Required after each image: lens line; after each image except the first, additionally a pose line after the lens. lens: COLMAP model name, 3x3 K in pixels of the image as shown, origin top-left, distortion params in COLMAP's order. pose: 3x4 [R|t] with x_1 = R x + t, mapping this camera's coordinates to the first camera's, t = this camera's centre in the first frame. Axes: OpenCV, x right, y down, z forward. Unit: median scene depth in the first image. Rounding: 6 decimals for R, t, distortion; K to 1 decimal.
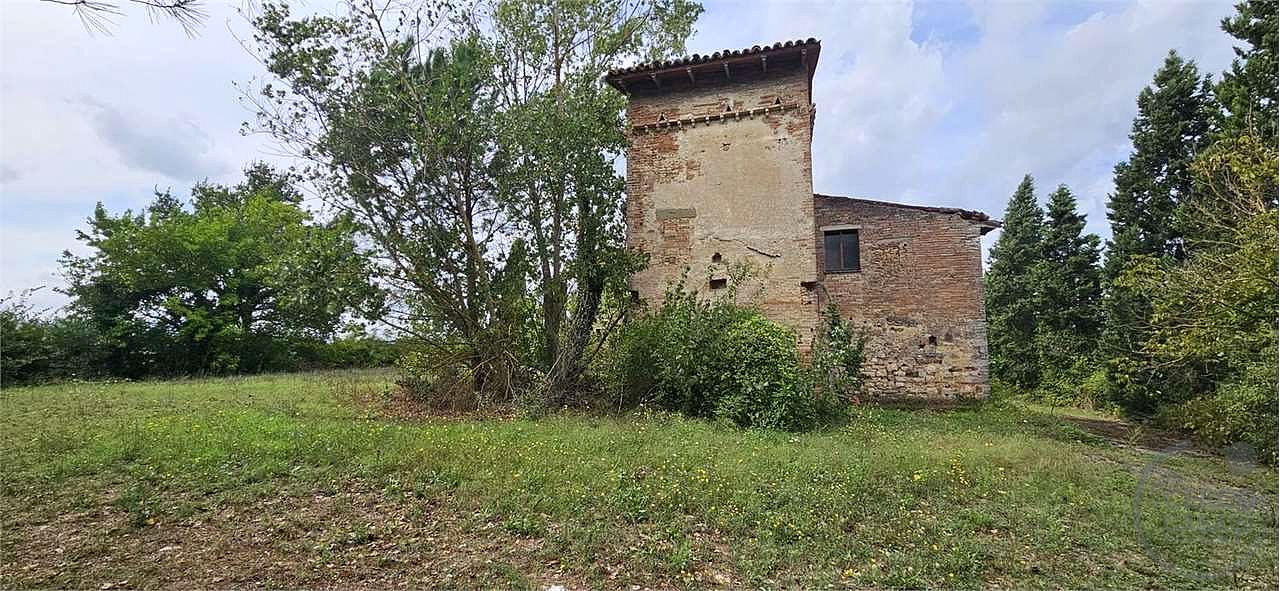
lens RADIAL K [[518.6, 0, 637.8], [0, 518.6, 294.3], [0, 0, 1]] dist [-0.002911, -0.001132]
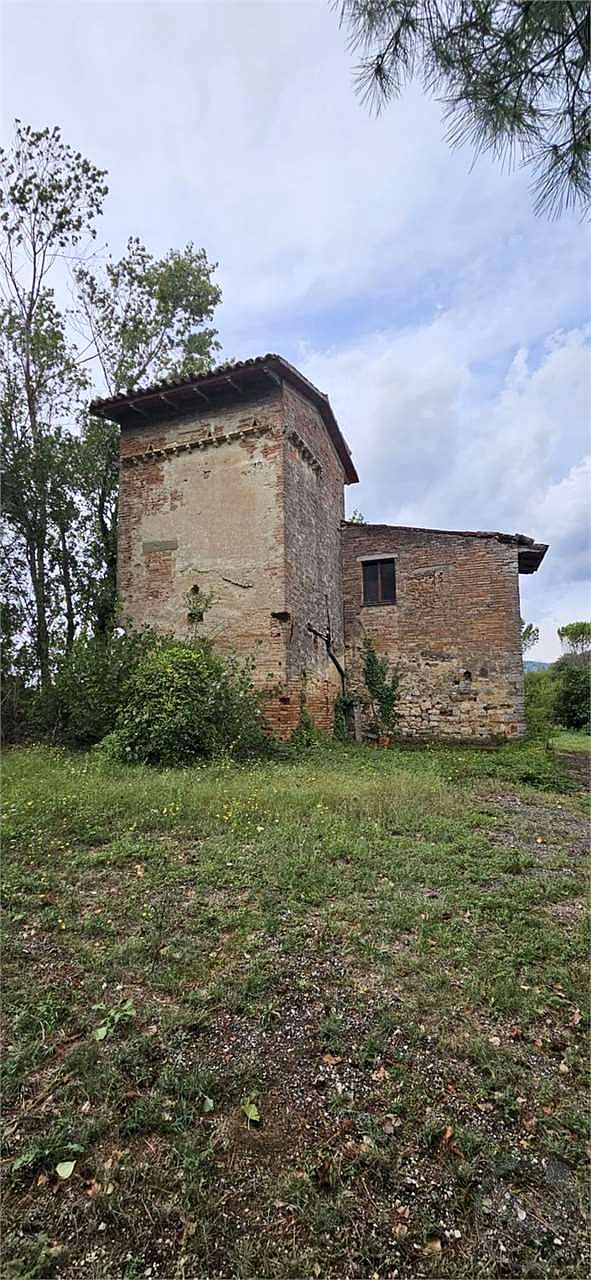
lens RADIAL K [[529.9, 0, 295.5], [0, 529.9, 640.0], [0, 0, 1]] dist [-0.001869, -0.000640]
pose [[0.995446, -0.015668, -0.094033, 0.363316], [0.015512, 0.999877, -0.002390, 0.023005], [0.094059, 0.000921, 0.995566, 0.033766]]
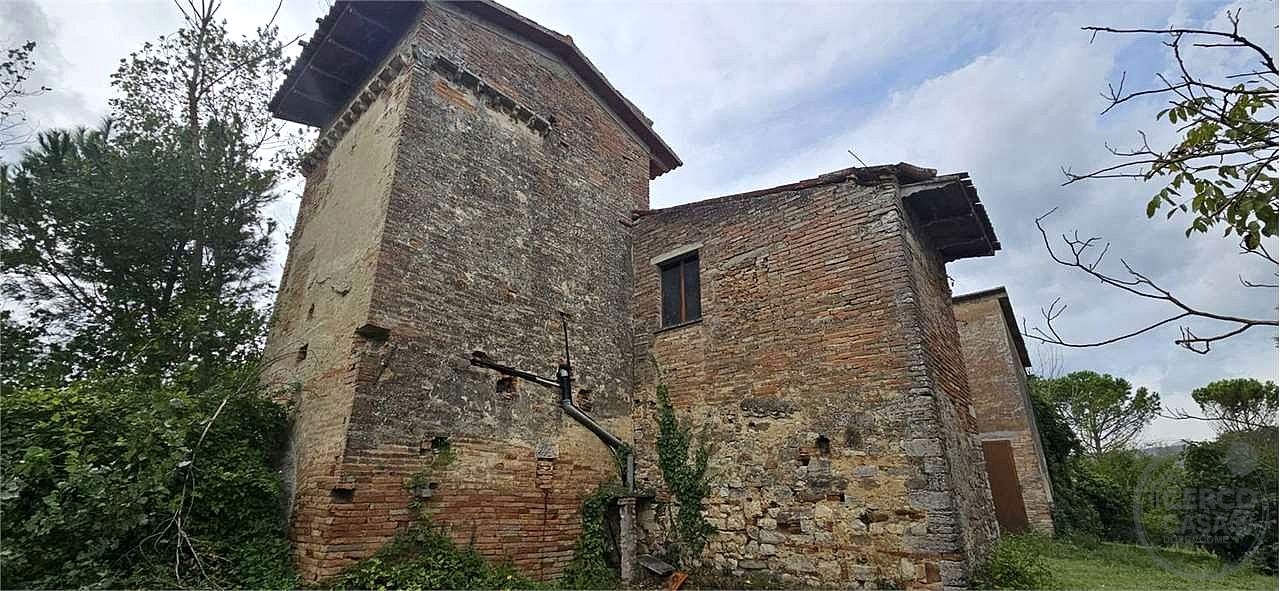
lens RADIAL K [[529.9, 0, 642.7], [0, 529.9, 295.7], [0, 0, 1]] dist [-0.001869, -0.000640]
pose [[0.897688, -0.147942, -0.415053, 0.655234], [0.040755, 0.965790, -0.256101, 0.075816], [0.438742, 0.212984, 0.873008, 0.515175]]
